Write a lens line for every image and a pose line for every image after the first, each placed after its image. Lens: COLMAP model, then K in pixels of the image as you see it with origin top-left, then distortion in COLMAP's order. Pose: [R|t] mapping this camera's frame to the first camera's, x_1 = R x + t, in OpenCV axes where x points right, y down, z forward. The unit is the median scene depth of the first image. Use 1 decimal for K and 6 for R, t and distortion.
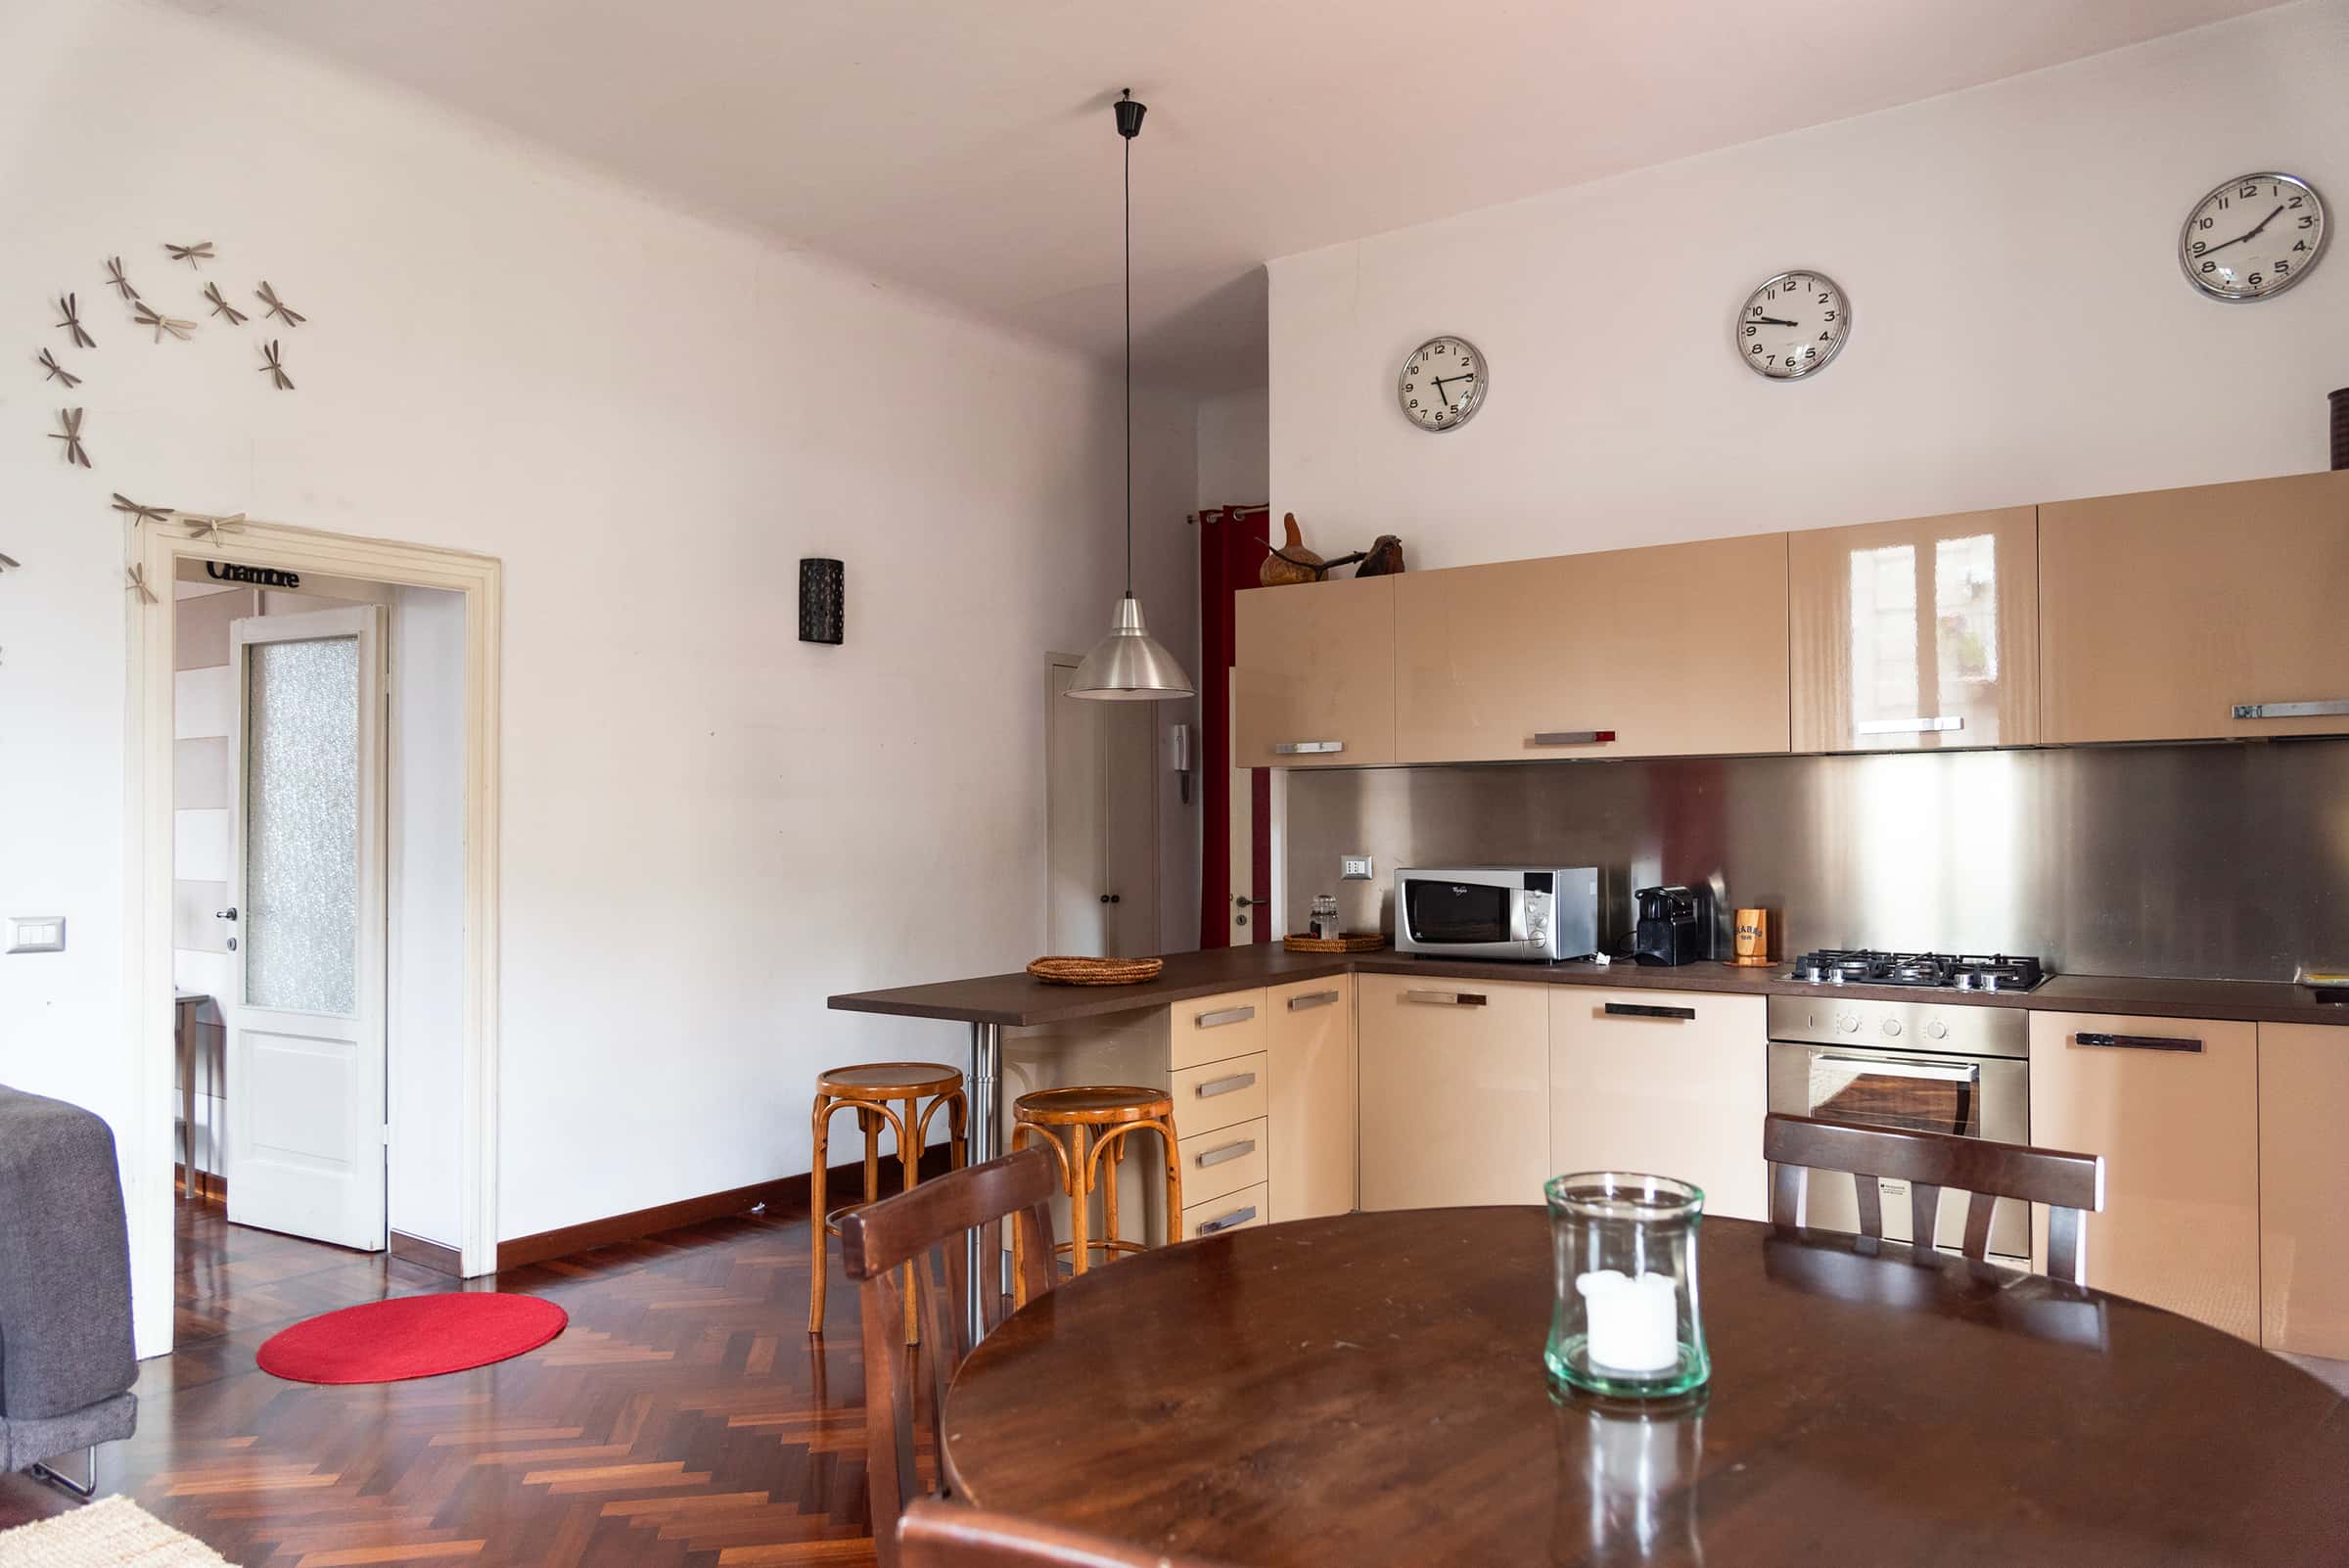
lens RADIAL K [[1582.8, 0, 1164.3], [0, 1582.8, 800.5], [0, 0, 1]] dist [0.011961, -0.016313]
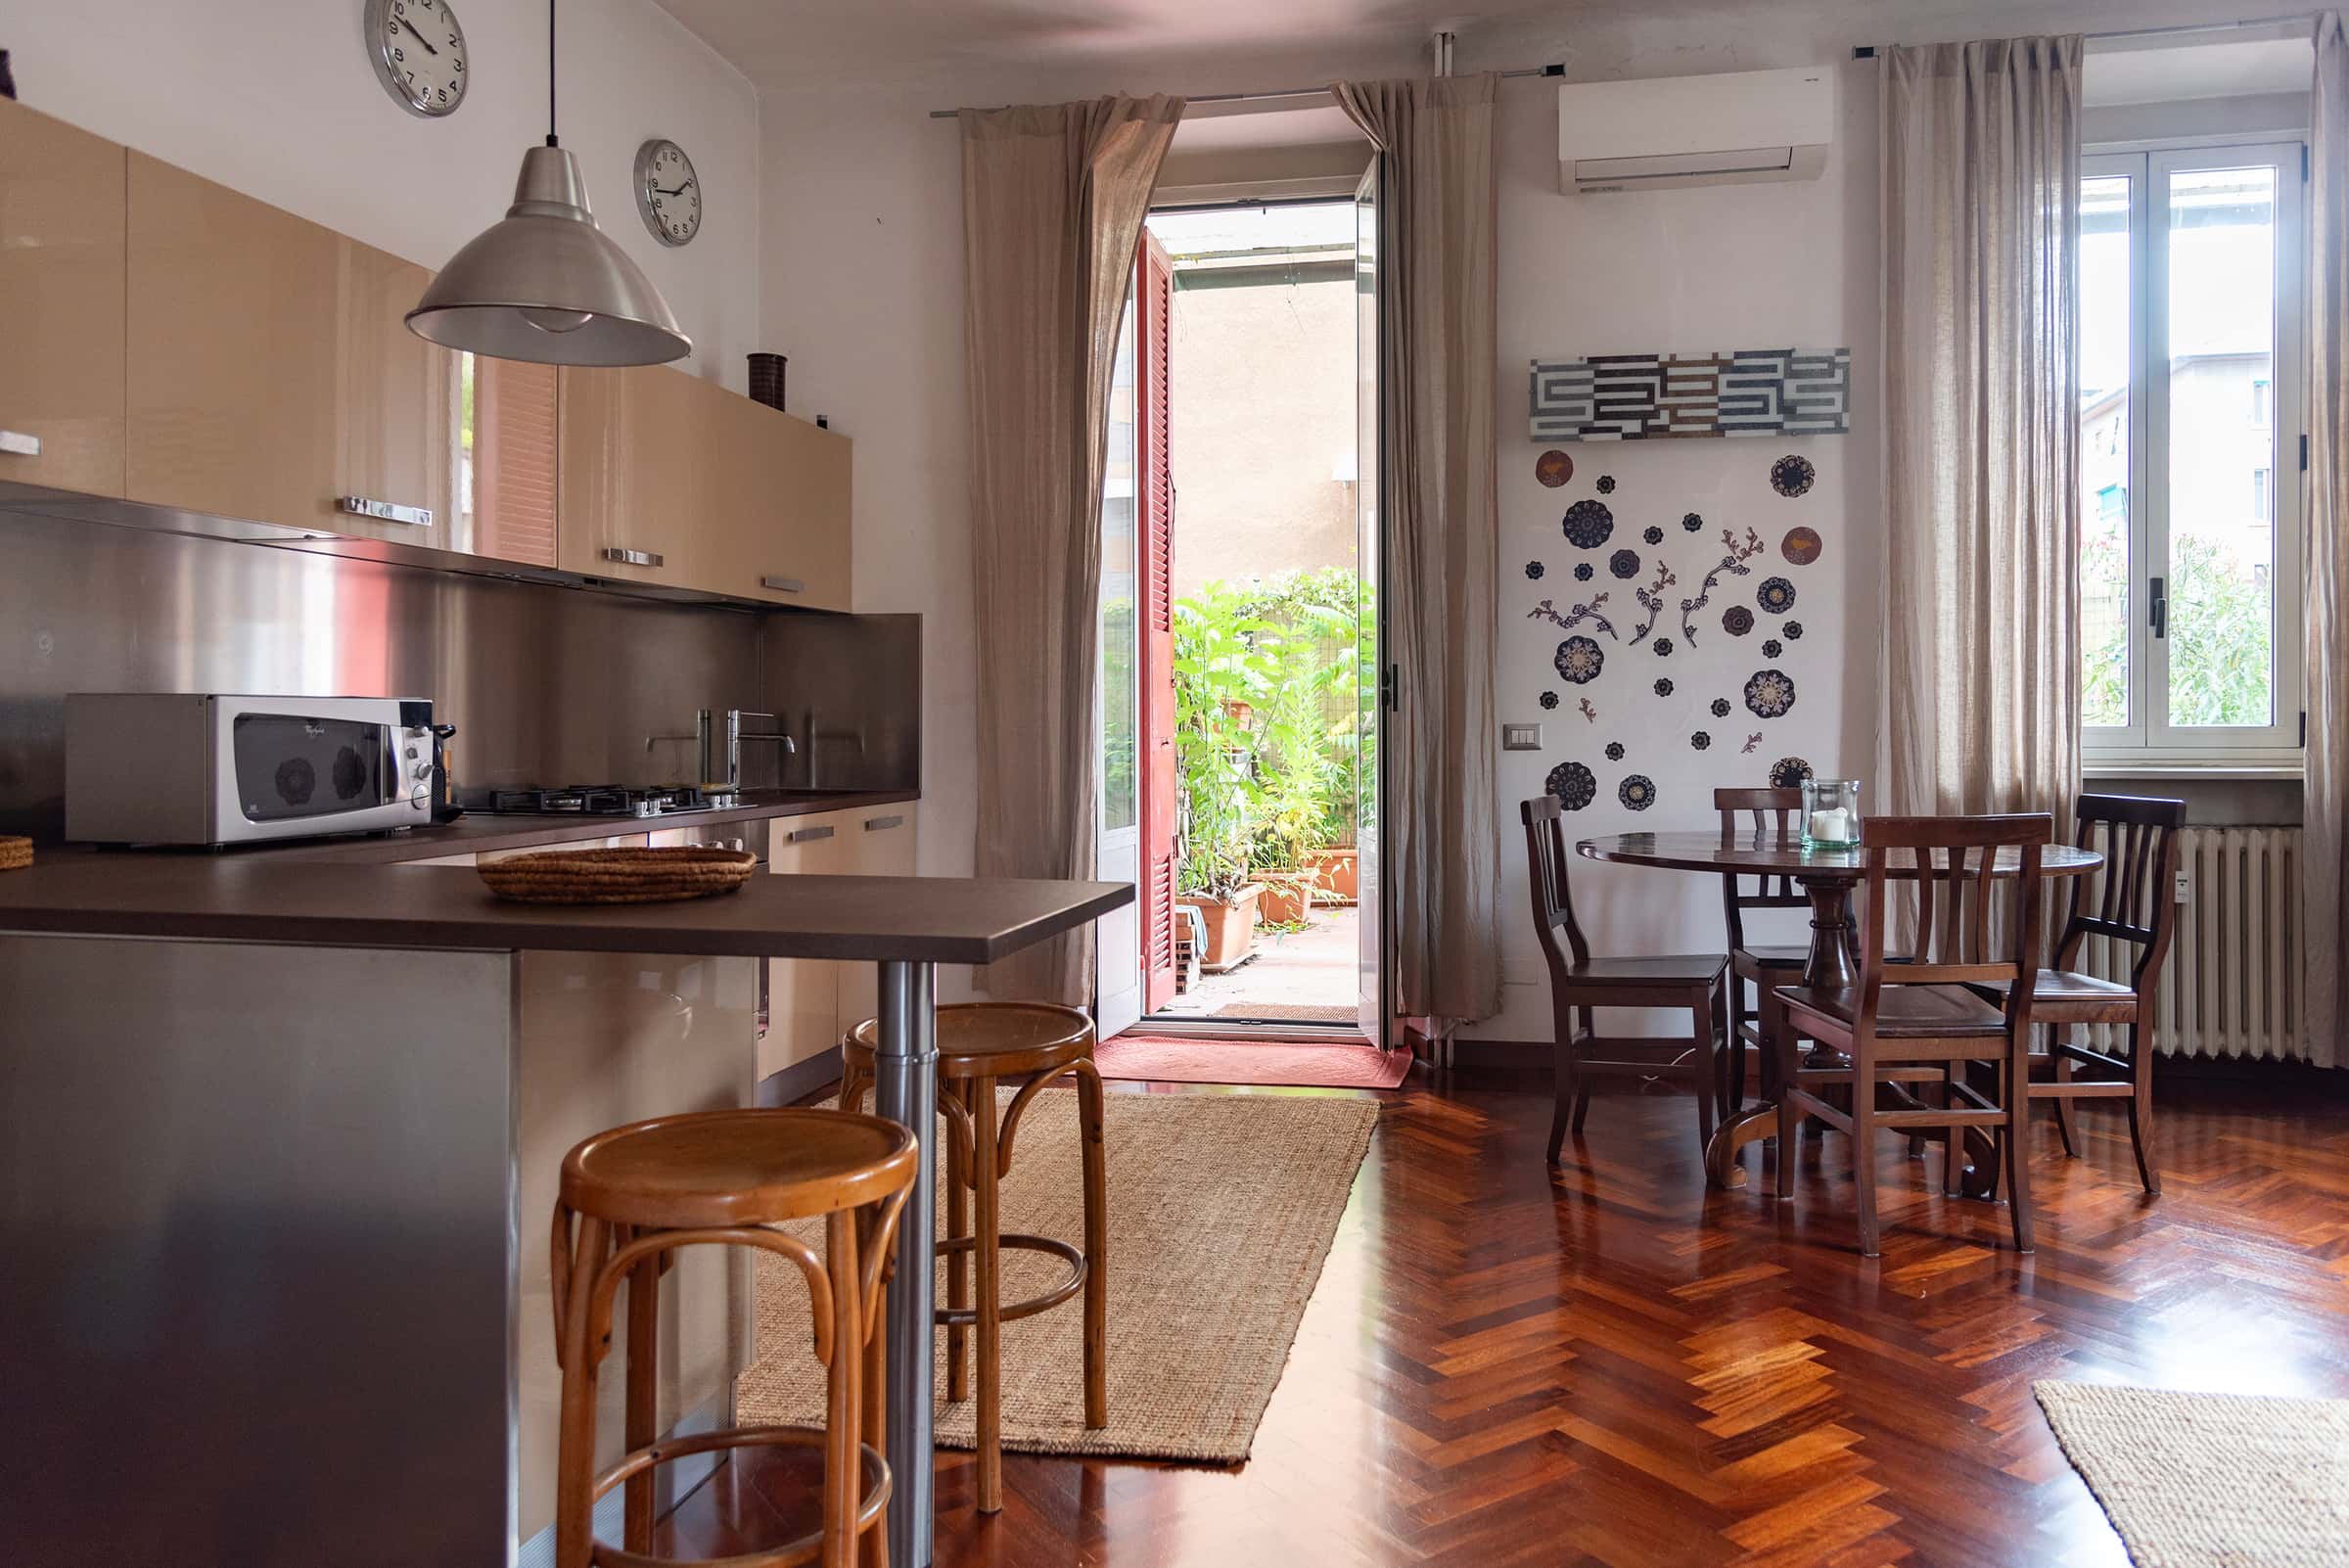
lens RADIAL K [[1631.6, 0, 1235.3], [0, 1631.6, 726.9], [0, 0, 1]] dist [0.023651, -0.001976]
pose [[-0.430548, 0.003861, 0.902559, -0.566207], [-0.012365, 0.999872, -0.010175, 0.058933], [-0.902483, -0.015541, -0.430445, 0.986430]]
